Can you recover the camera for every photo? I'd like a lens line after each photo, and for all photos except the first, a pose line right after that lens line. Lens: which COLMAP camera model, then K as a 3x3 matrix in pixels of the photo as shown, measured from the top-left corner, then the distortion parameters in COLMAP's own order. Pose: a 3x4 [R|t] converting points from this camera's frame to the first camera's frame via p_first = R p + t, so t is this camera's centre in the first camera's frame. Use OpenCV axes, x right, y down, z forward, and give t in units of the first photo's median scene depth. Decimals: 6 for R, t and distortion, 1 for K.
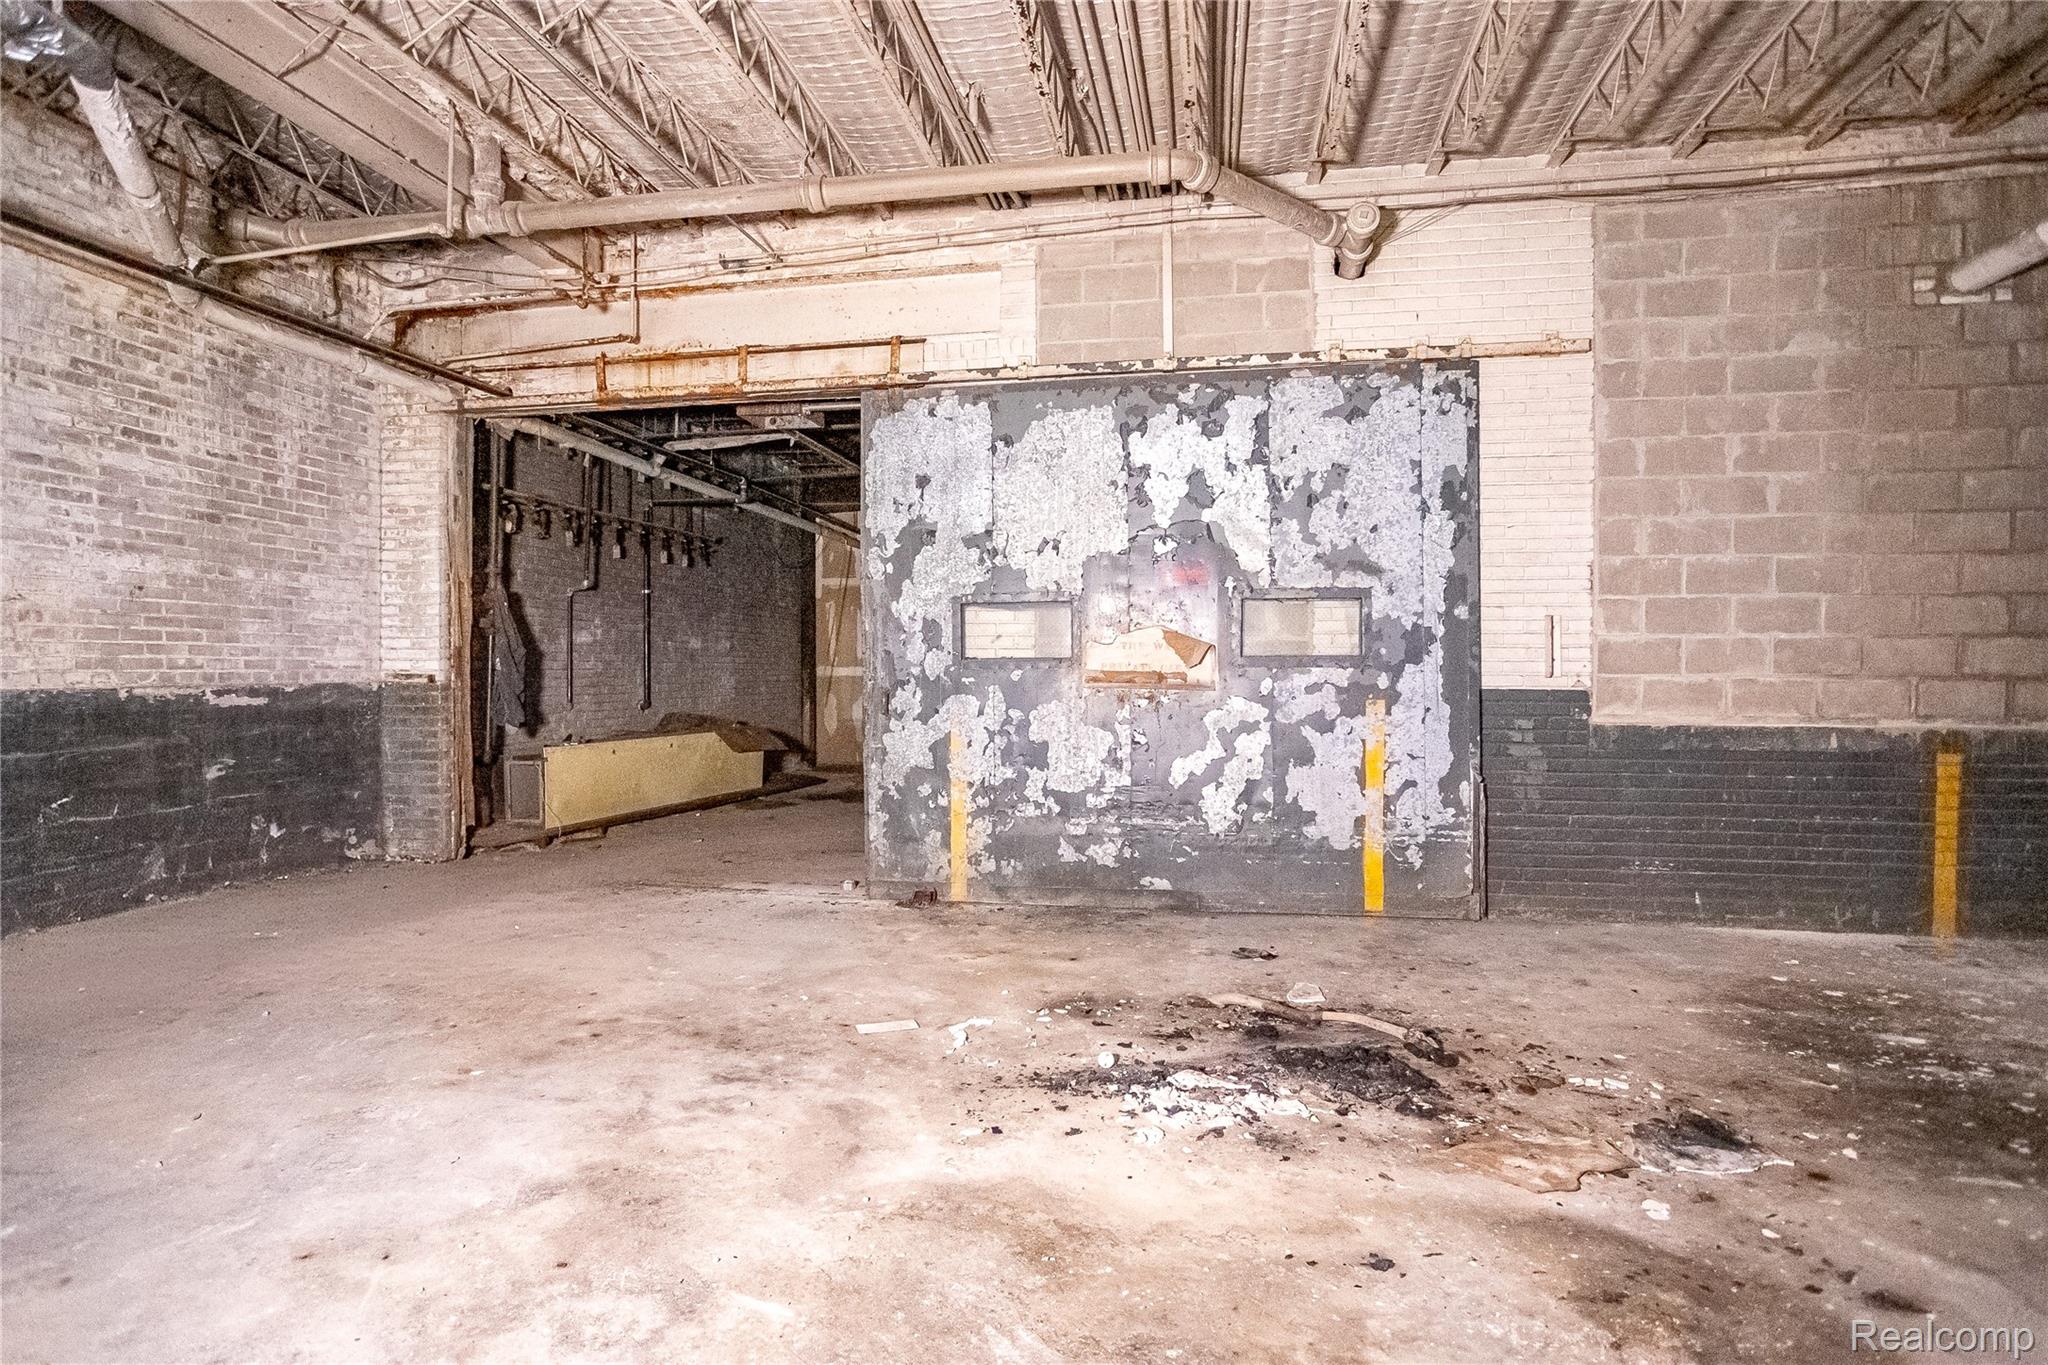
lens RADIAL K [[1046.4, 0, 1025.5], [0, 1046.4, 691.4], [0, 0, 1]] dist [-0.016802, 0.000677]
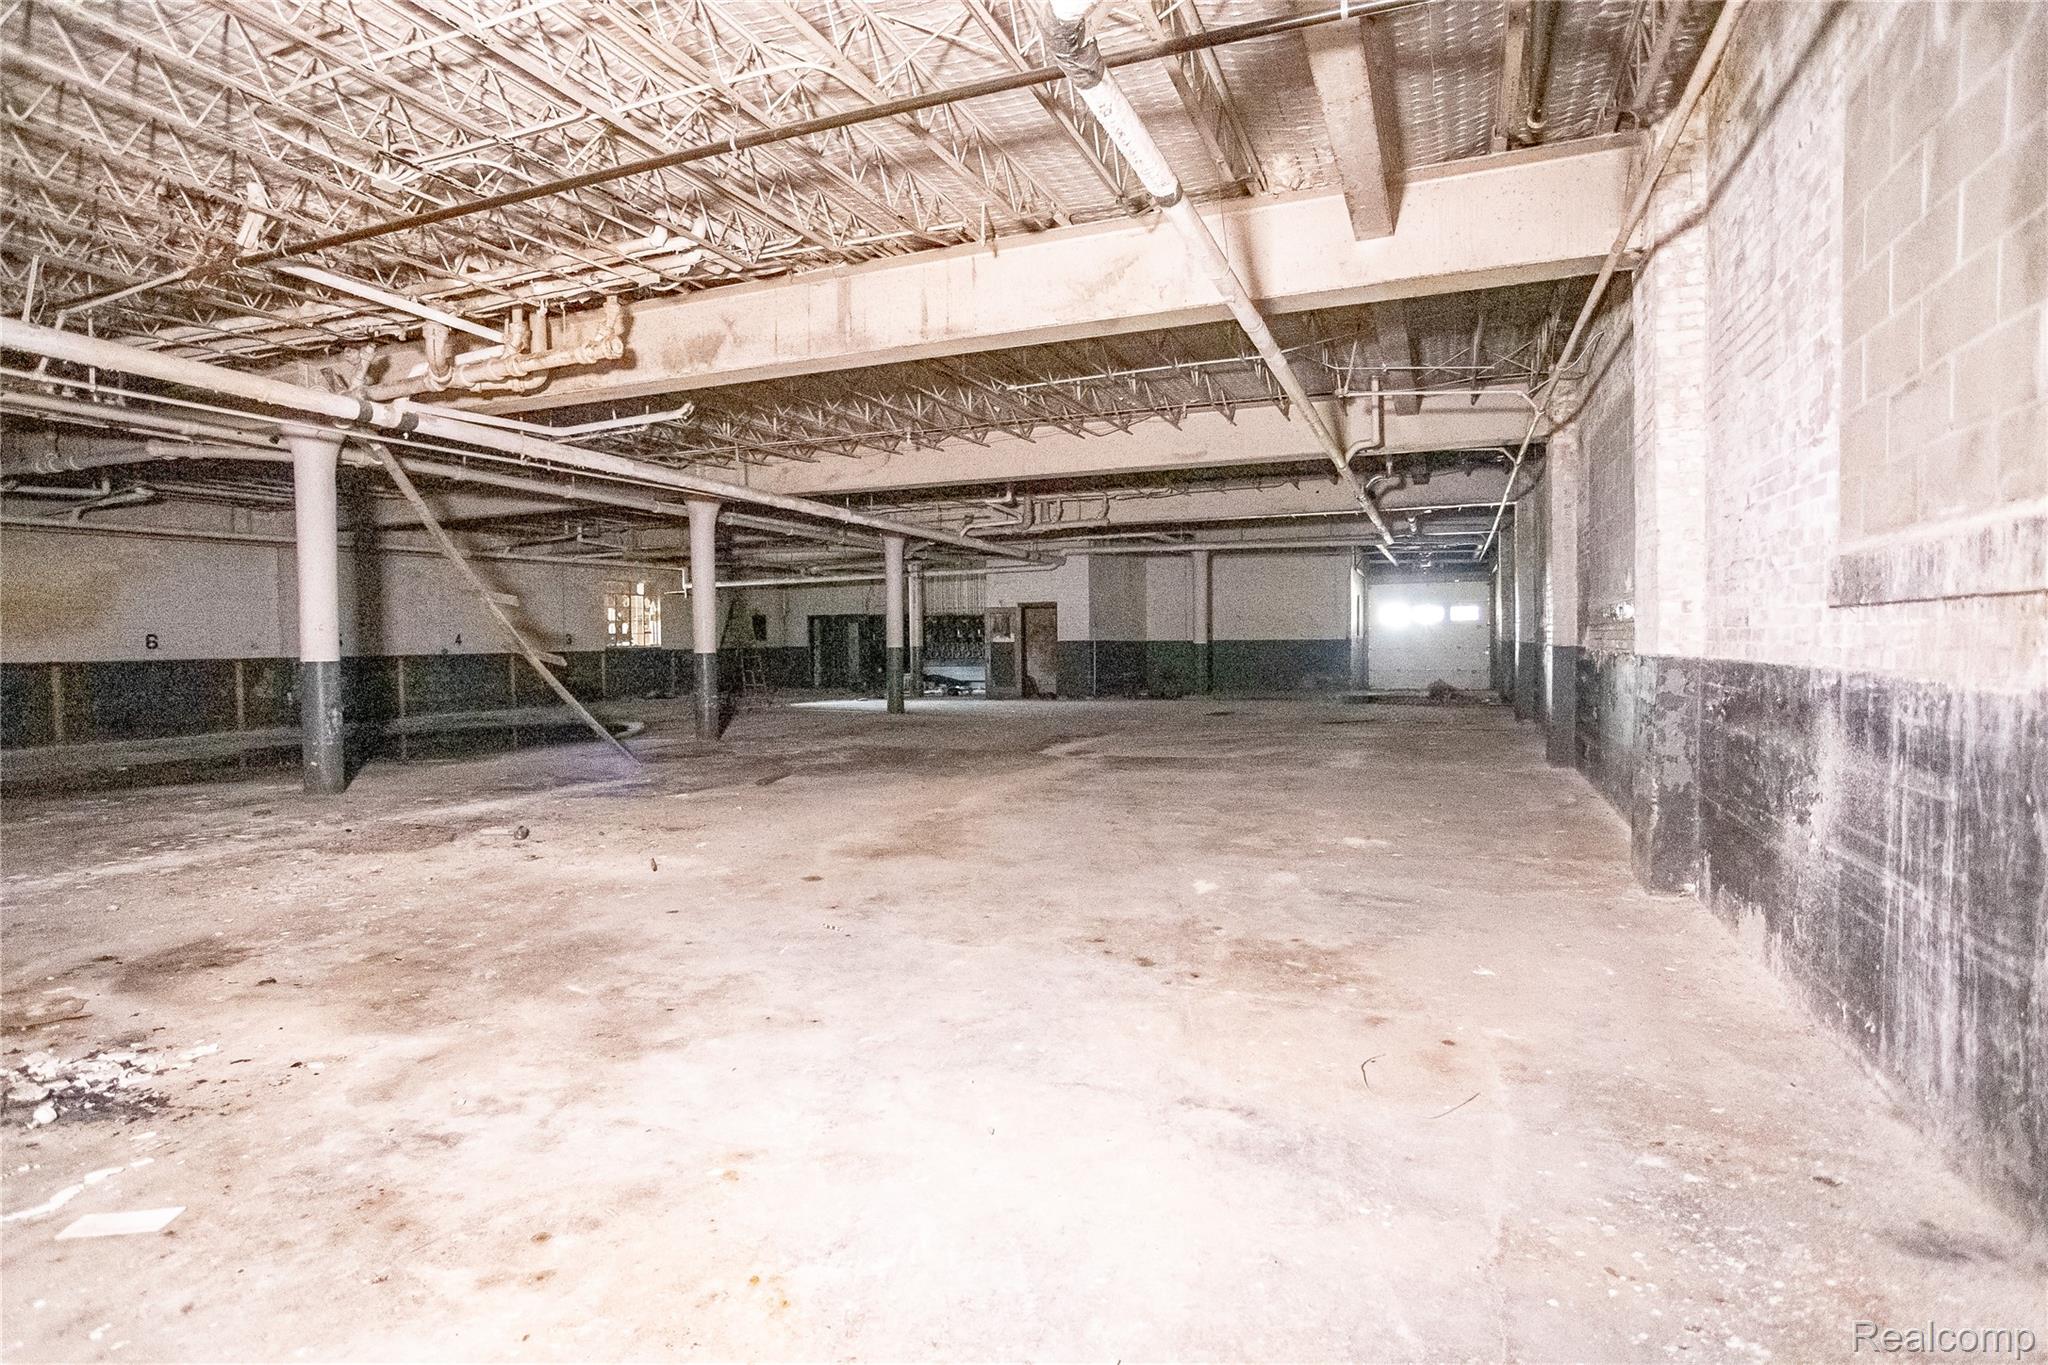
lens RADIAL K [[1046.4, 0, 1026.6], [0, 1046.4, 681.2], [0, 0, 1]] dist [-0.016802, 0.000677]
pose [[-0.980509, -0.000634, 0.196471, -0.633784], [0.009312, 0.998721, 0.049694, -0.028952], [-0.196251, 0.050555, -0.979250, 1.184062]]
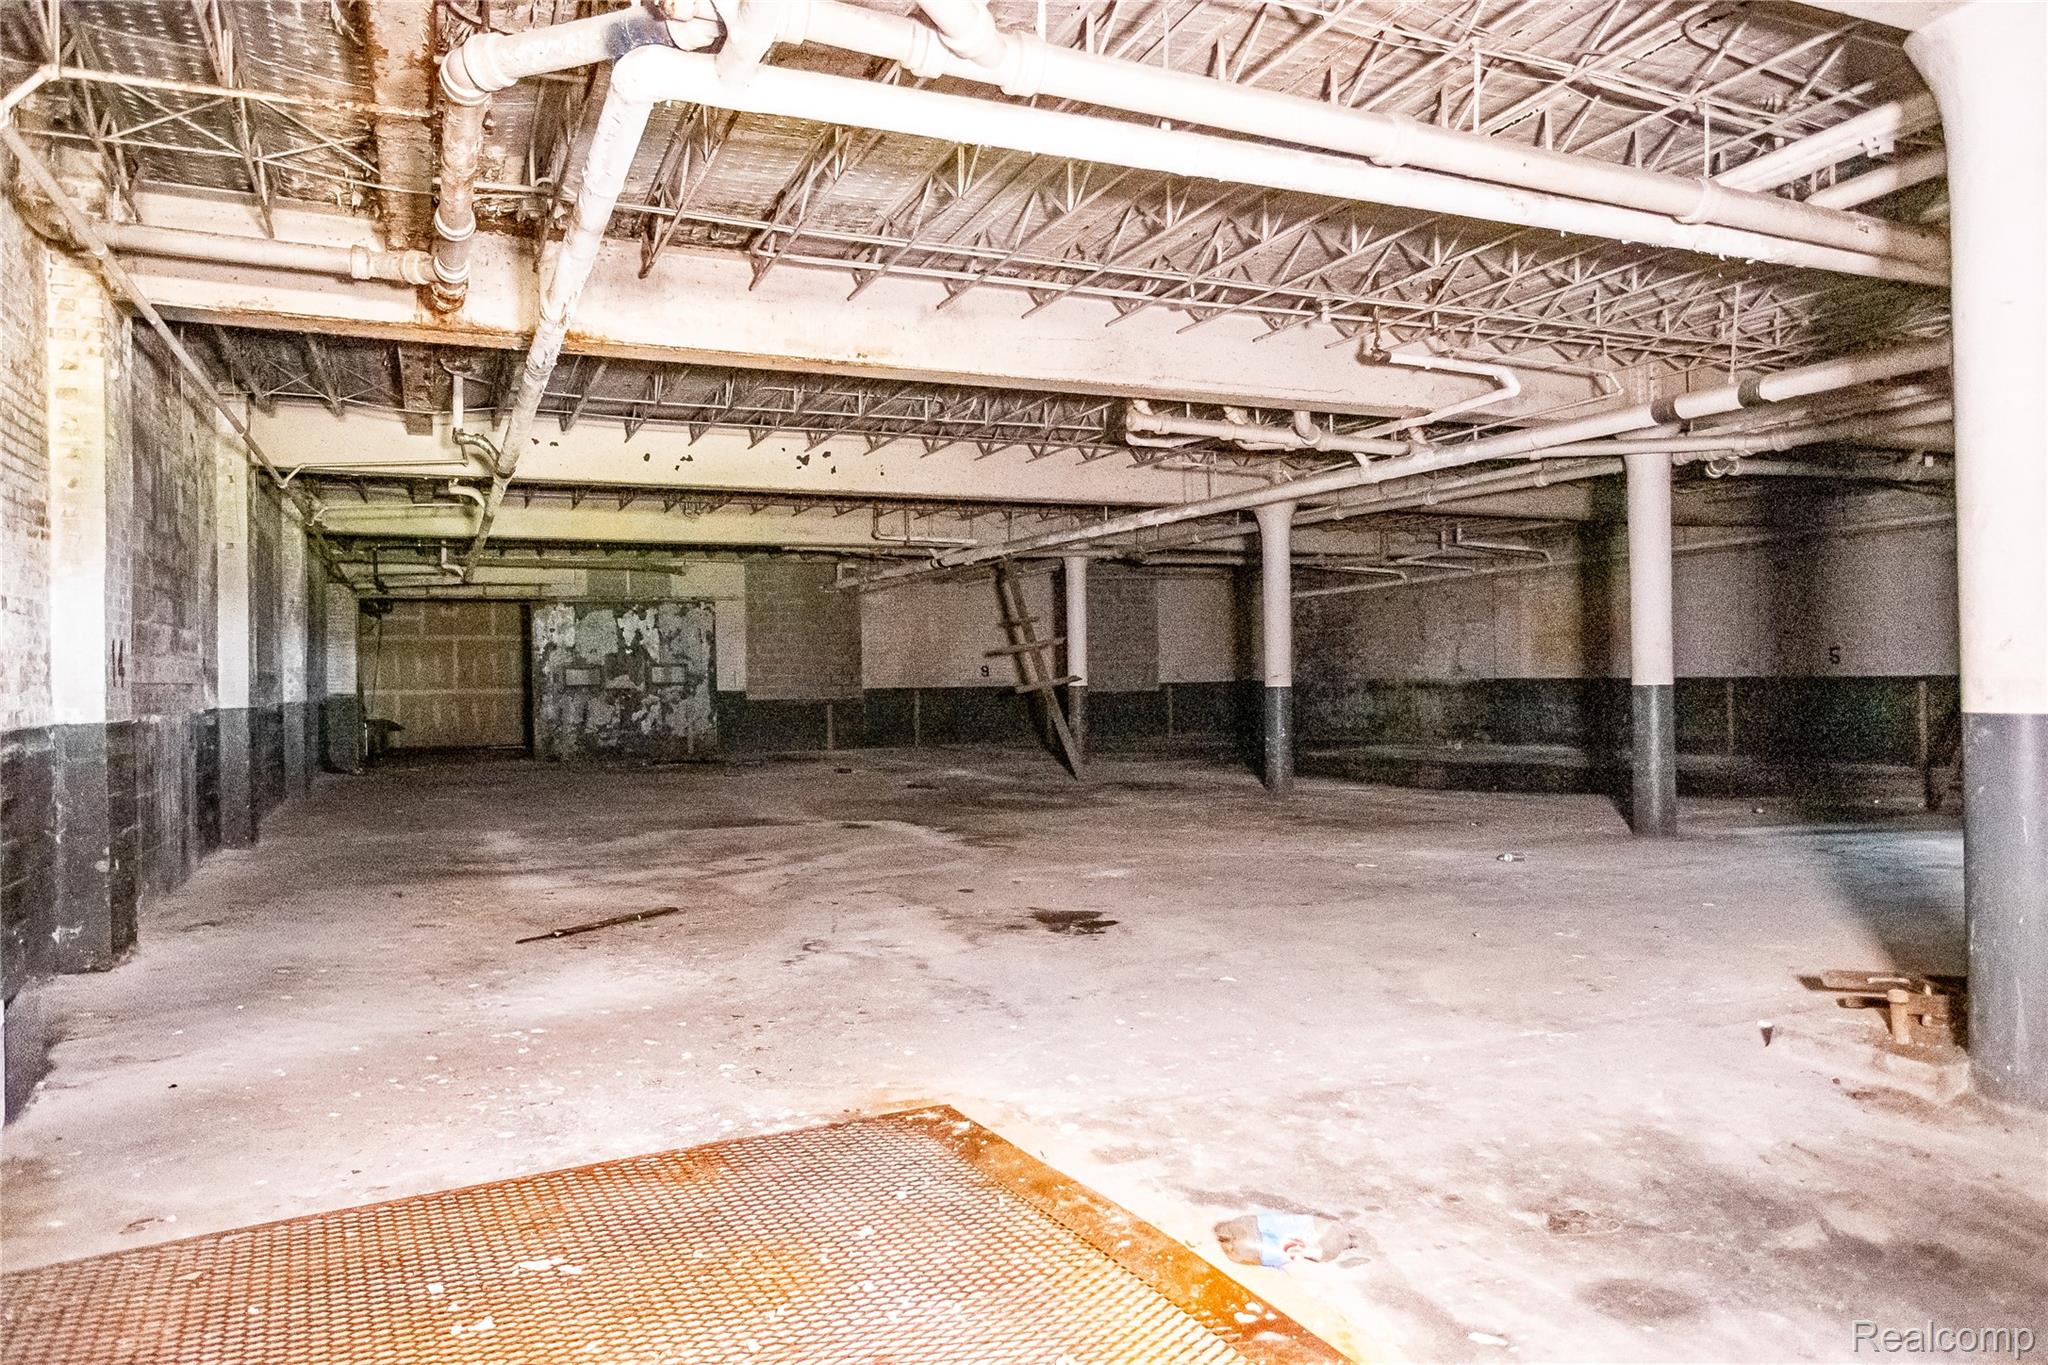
lens RADIAL K [[1388.1, 0, 1025.6], [0, 1388.1, 681.5], [0, 0, 1]] dist [-0.005332, -0.000404]
pose [[0.829645, -0.016815, 0.558038, -1.381310], [0.025197, 0.999656, -0.007338, 0.027411], [-0.557723, 0.020148, 0.829783, -3.635570]]
